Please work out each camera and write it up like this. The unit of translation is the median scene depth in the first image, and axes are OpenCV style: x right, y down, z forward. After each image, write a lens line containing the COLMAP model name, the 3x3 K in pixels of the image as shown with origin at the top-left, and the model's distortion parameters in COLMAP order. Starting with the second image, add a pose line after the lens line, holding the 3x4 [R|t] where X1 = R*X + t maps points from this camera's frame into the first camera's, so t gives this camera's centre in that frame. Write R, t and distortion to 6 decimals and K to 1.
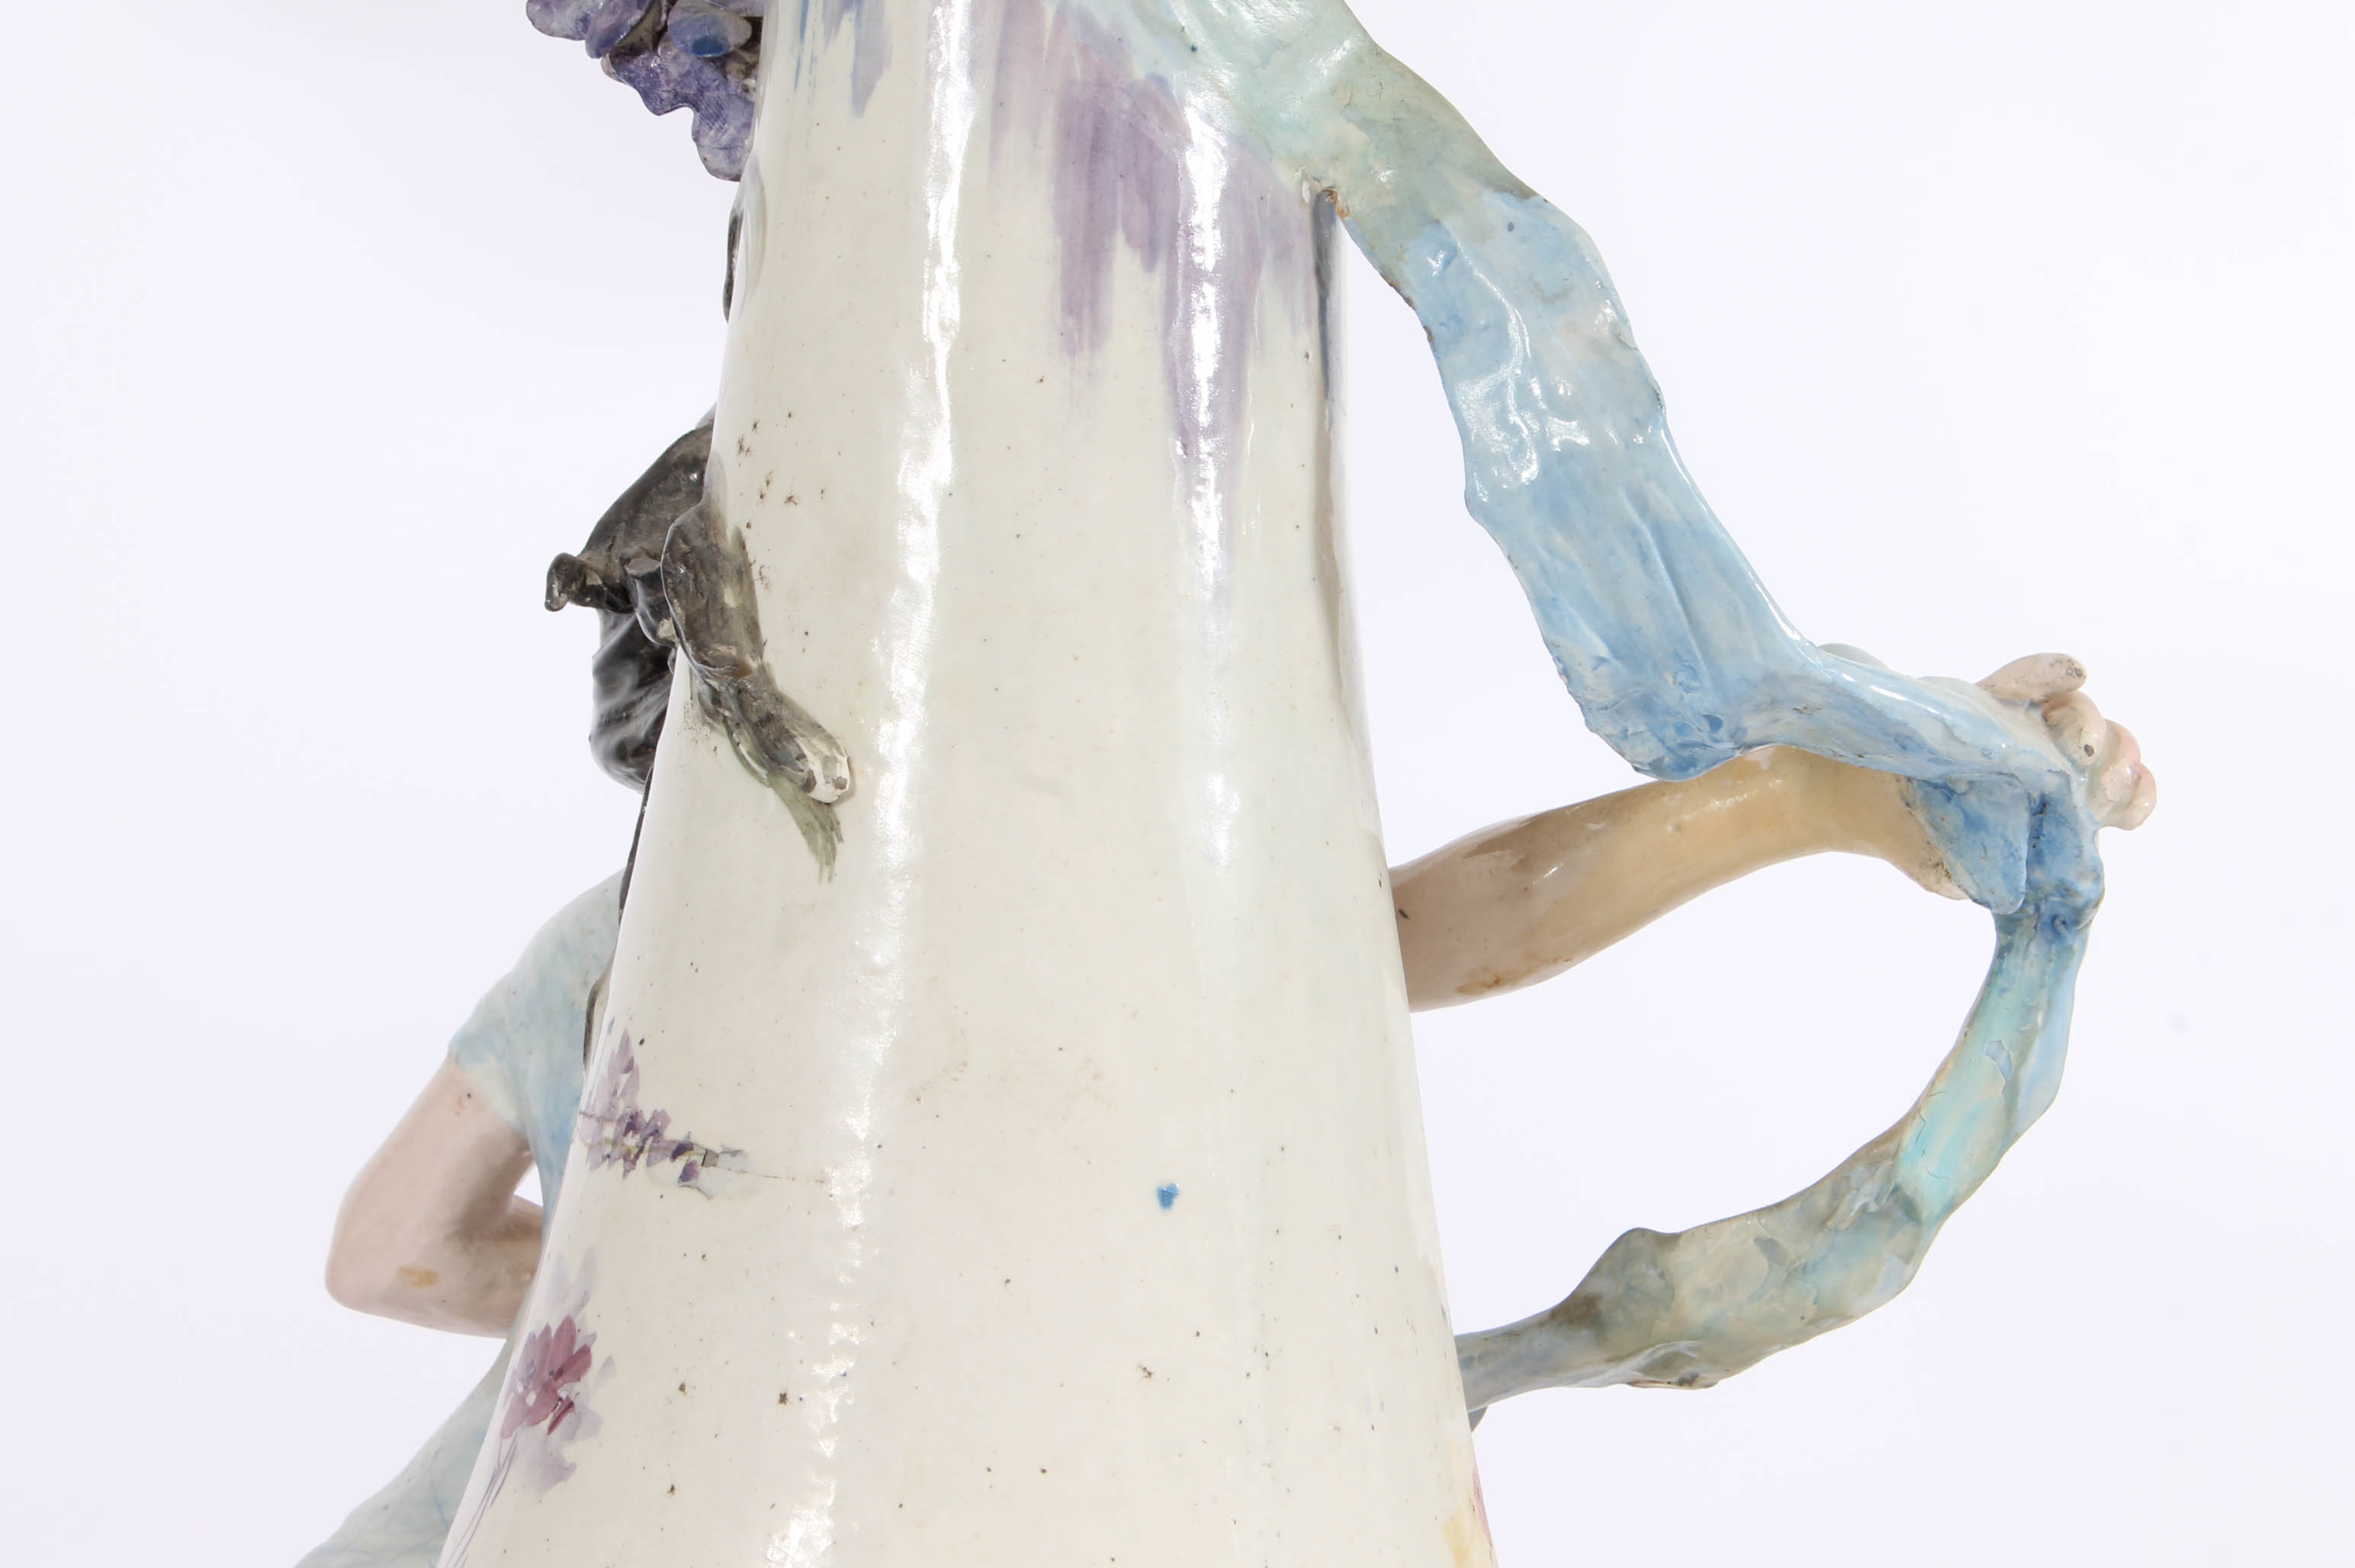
lens RADIAL K [[5635.6, 0, 1177.2], [0, 5635.6, 798.7], [0, 0, 1]] dist [0.079110, 0.000000]
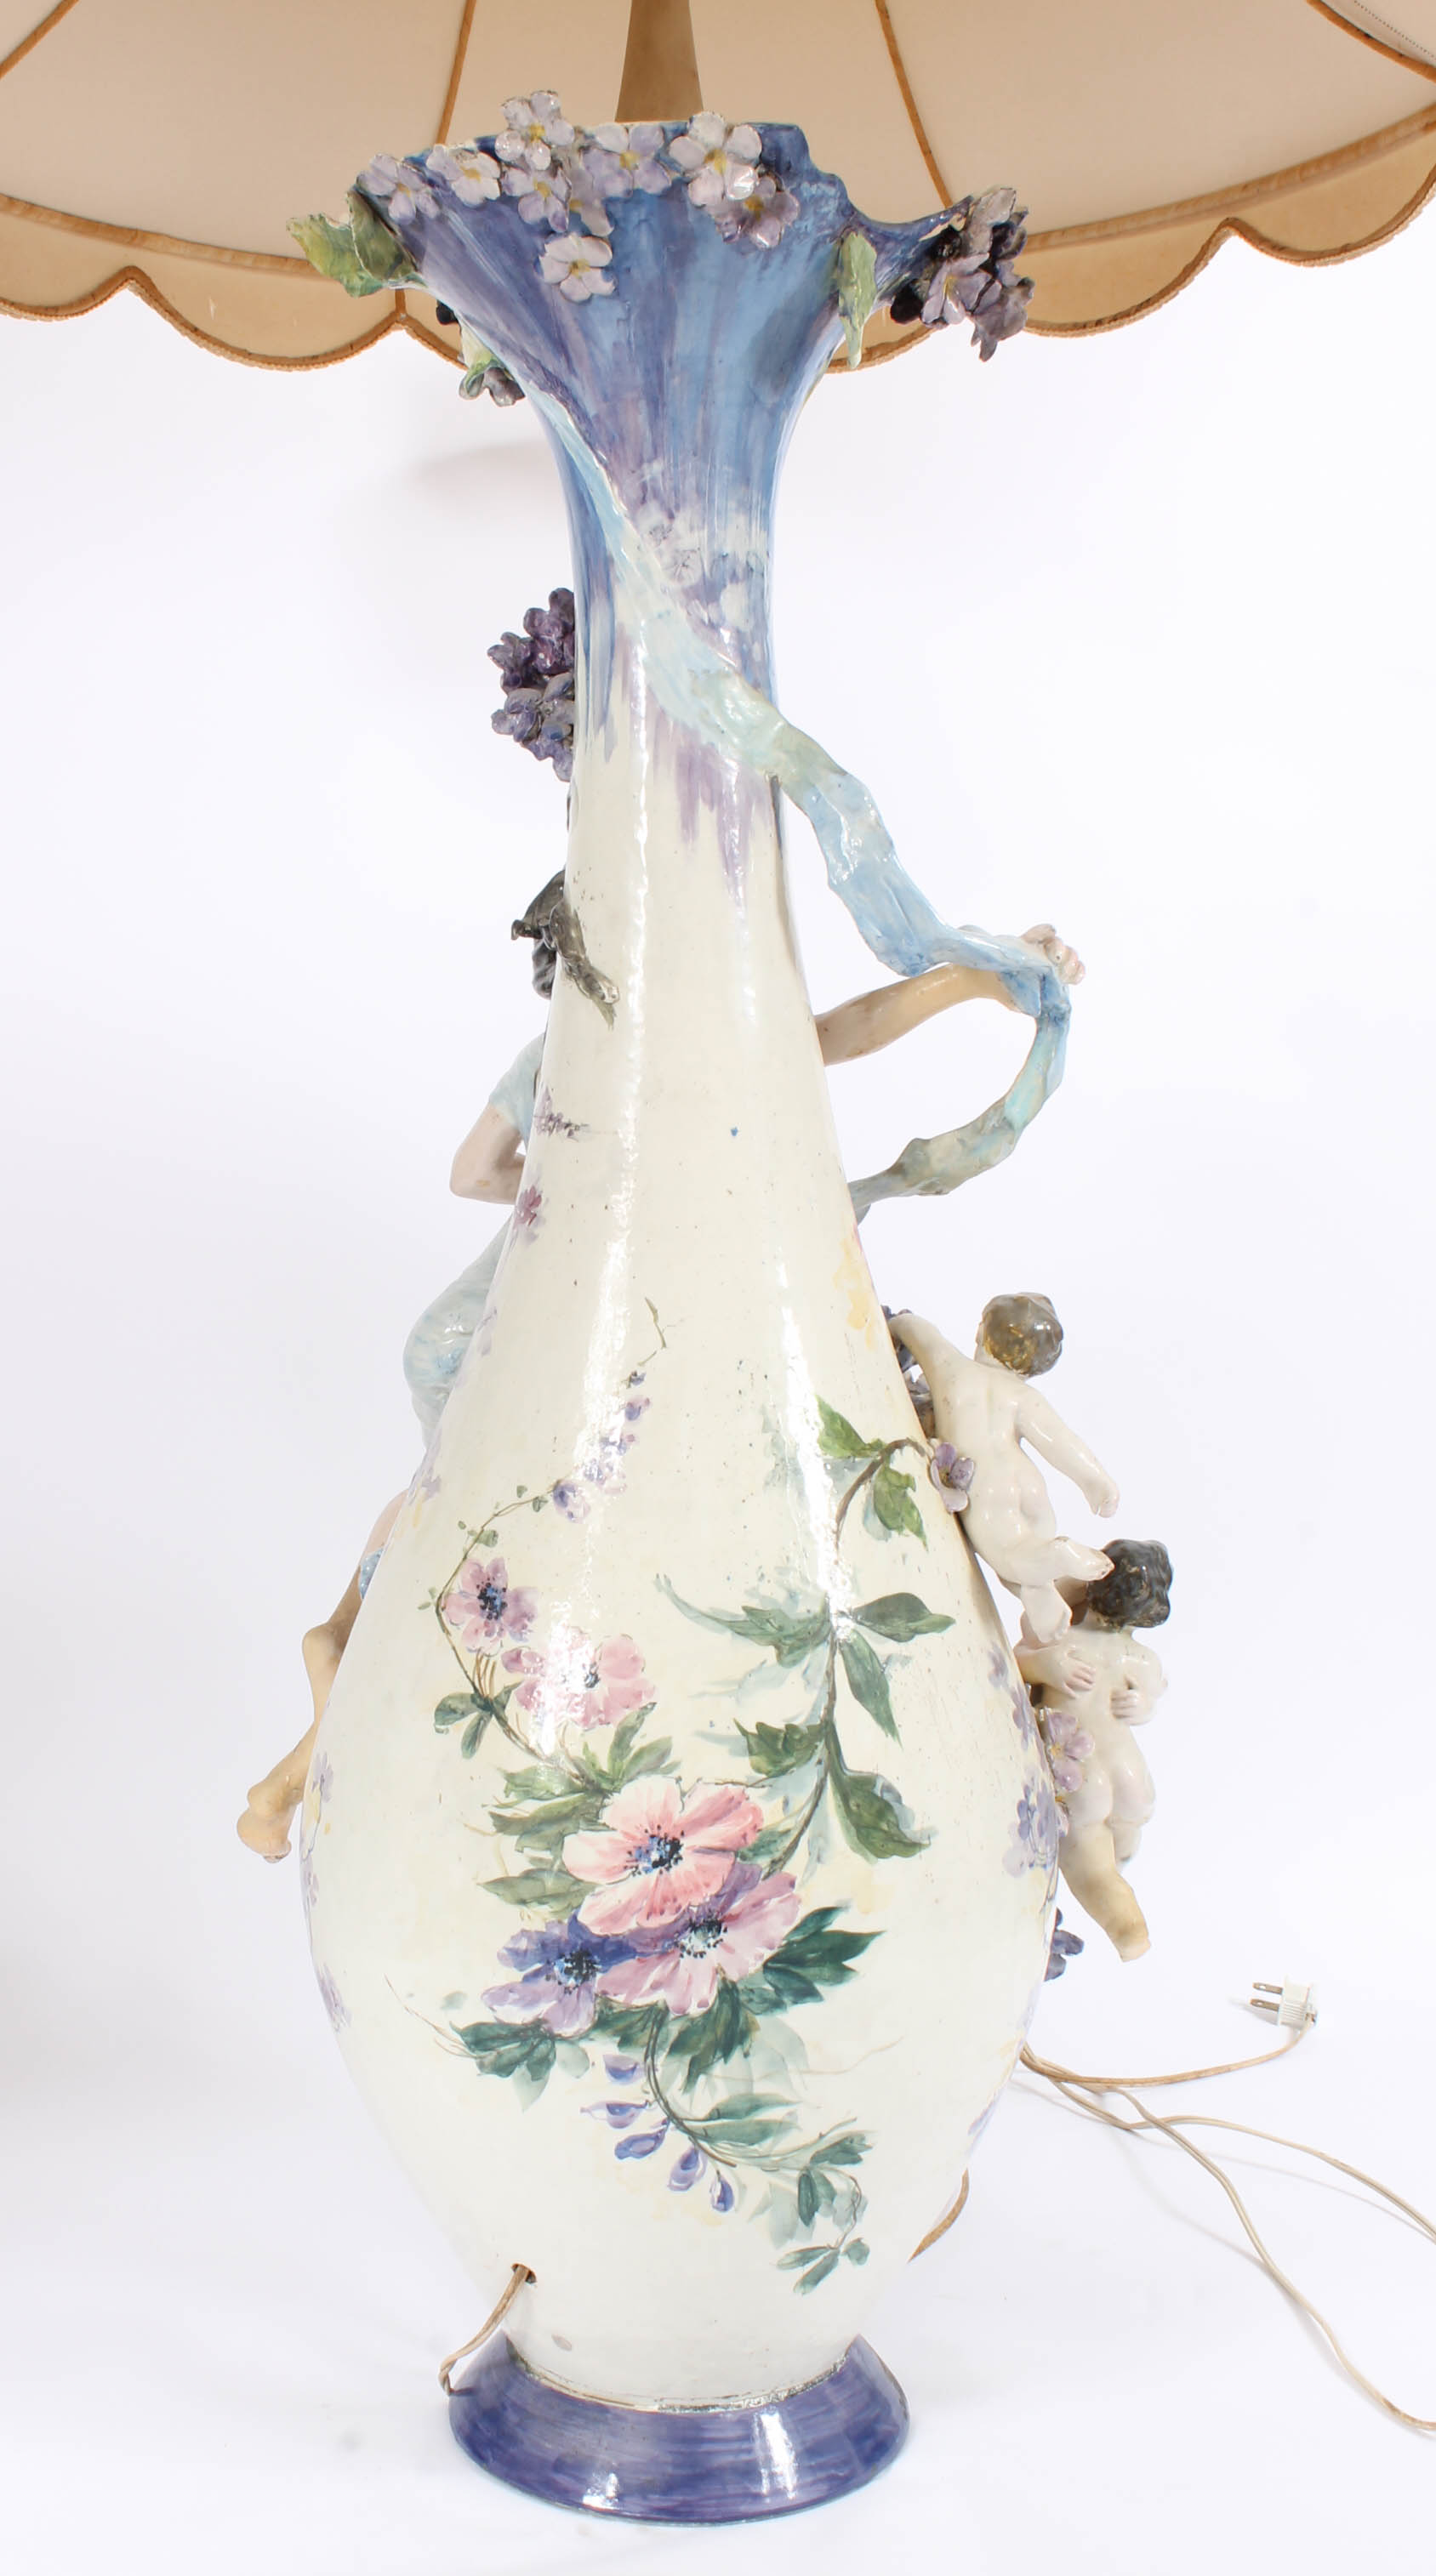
lens RADIAL K [[3181.0, 0, 610.3], [0, 3181.0, 1318.0], [0, 0, 1]] dist [-0.080508, 0.000000]
pose [[0.993876, -0.050169, -0.098456, 0.087439], [0.060534, 0.992599, 0.105276, -0.010375], [0.092446, -0.110591, 0.989557, -0.611725]]
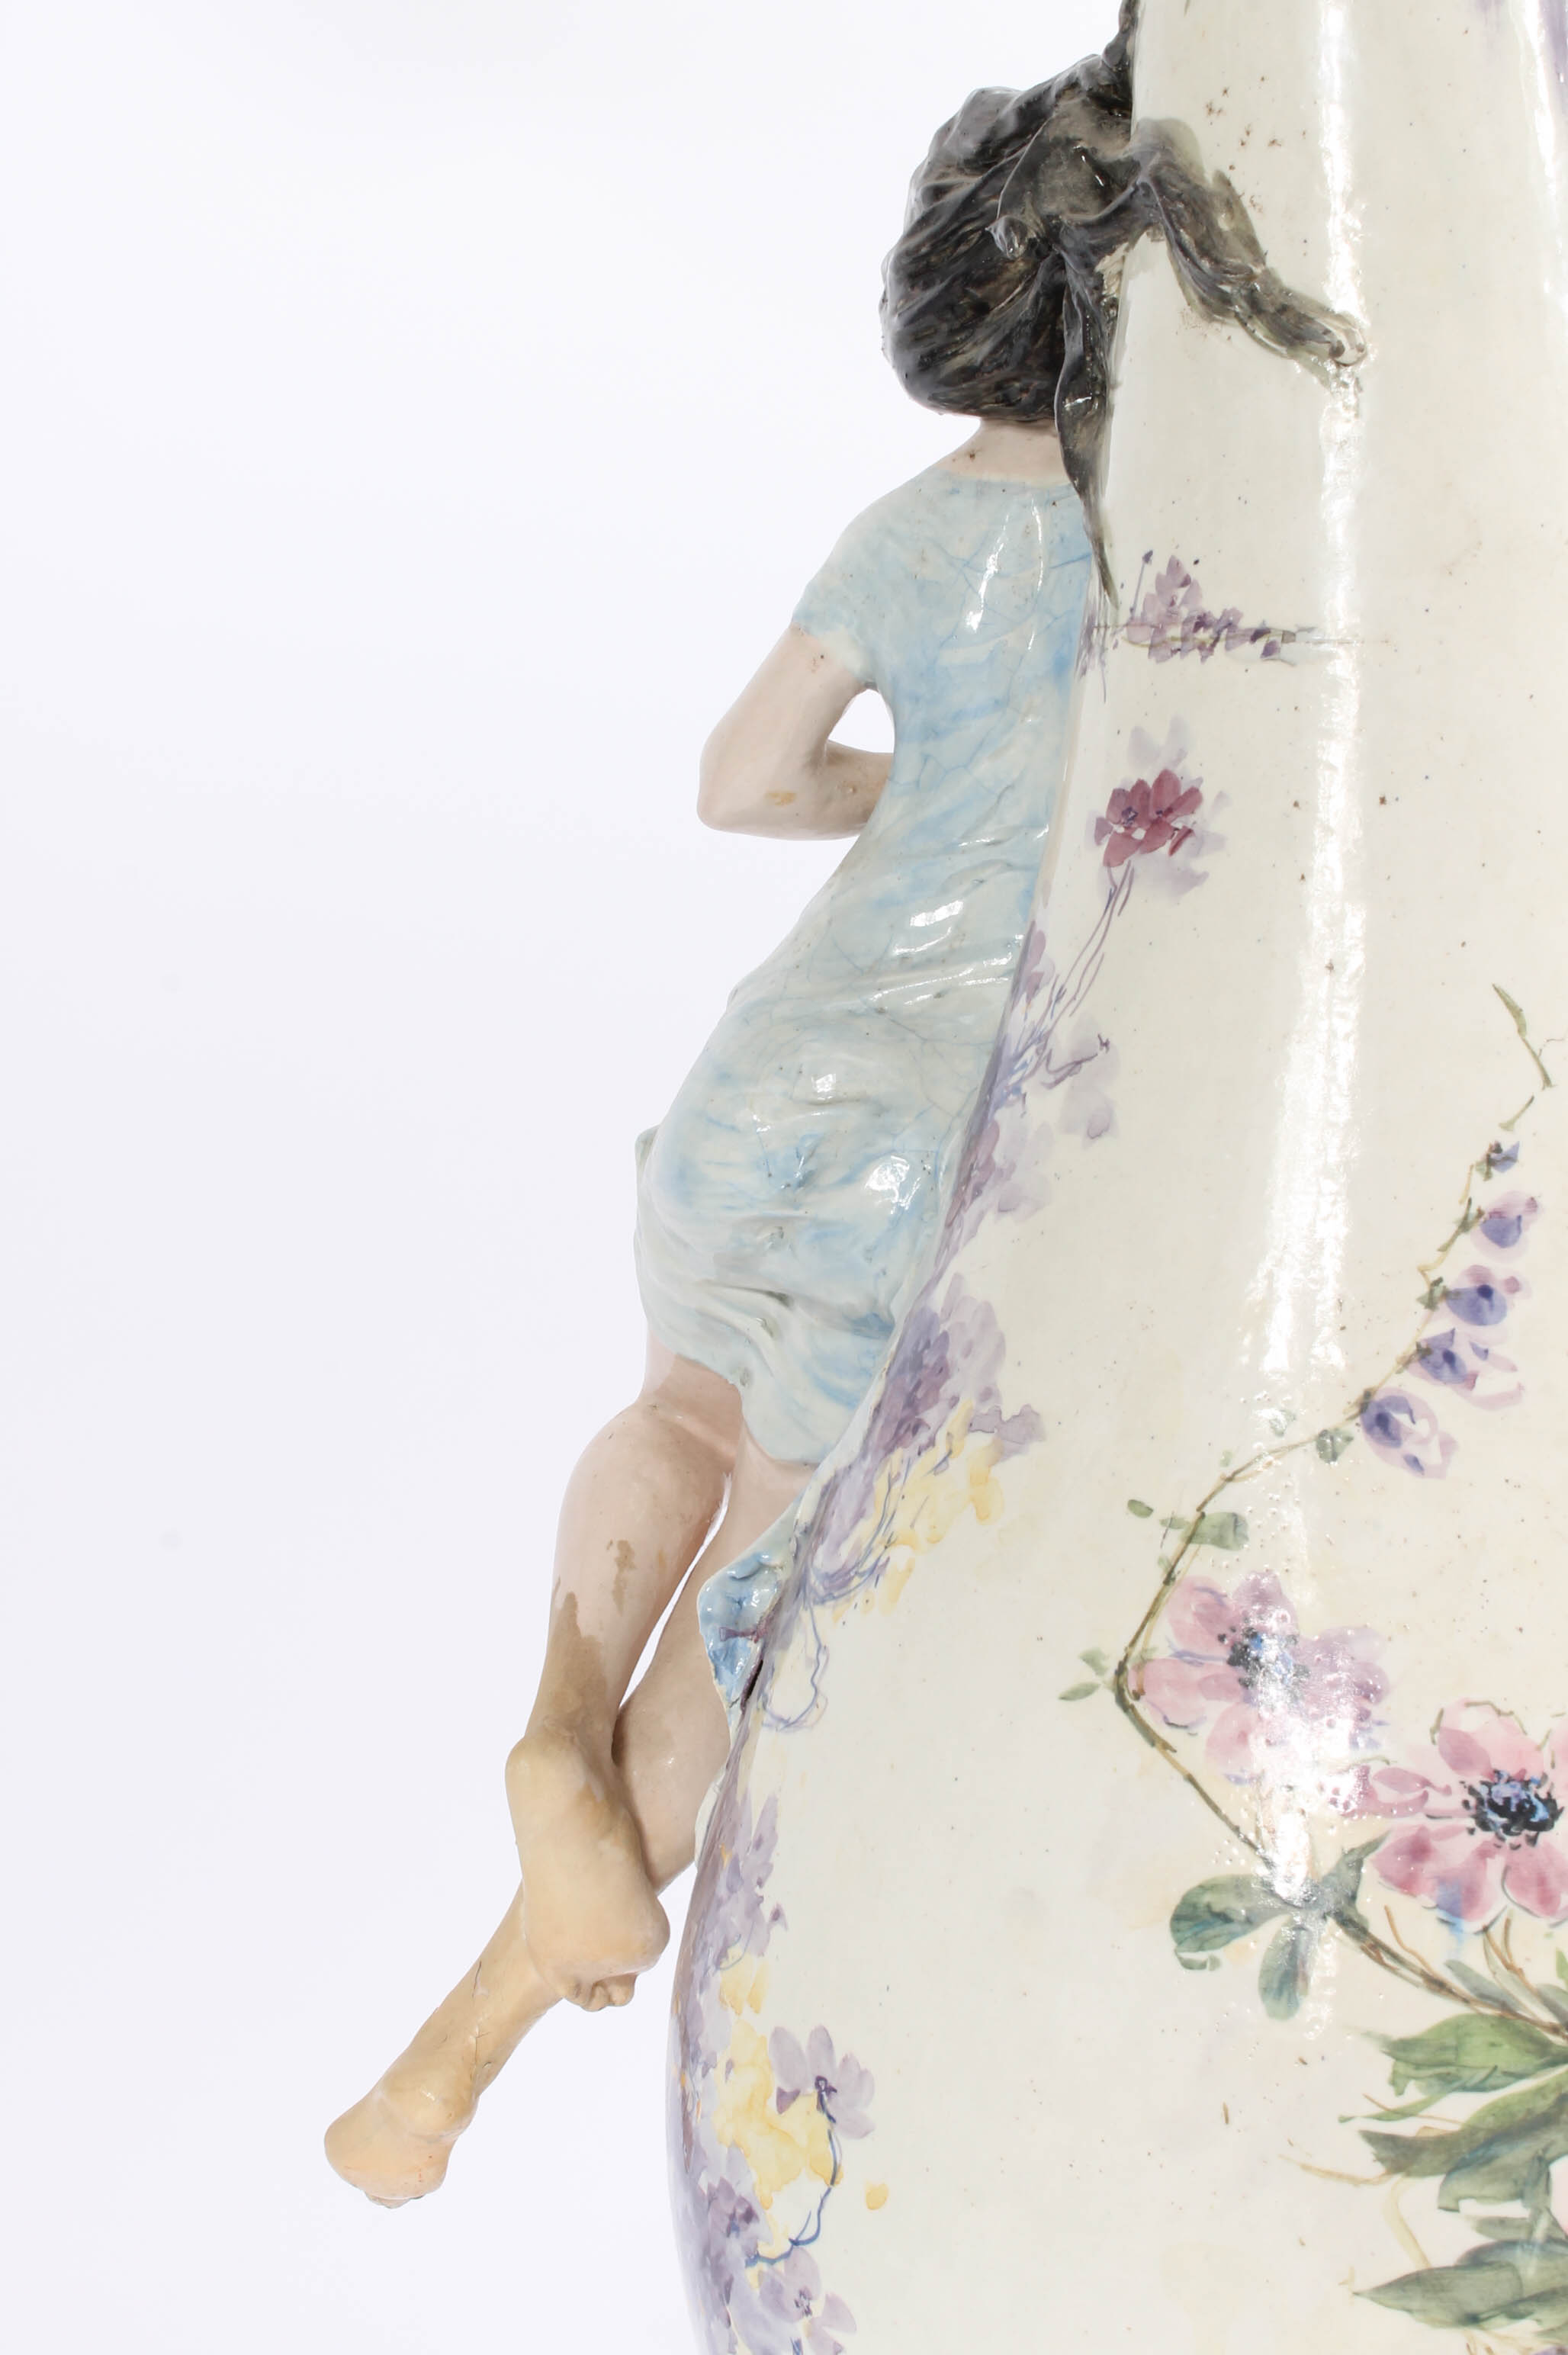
lens RADIAL K [[4193.9, 0, 777.2], [0, 4193.9, 1164.7], [0, 0, 1]] dist [-0.001999, 0.000000]
pose [[0.969480, -0.140395, 0.200994, -0.407920], [0.109425, 0.981404, 0.157710, 0.014982], [-0.219398, -0.130903, 0.966814, 0.027906]]
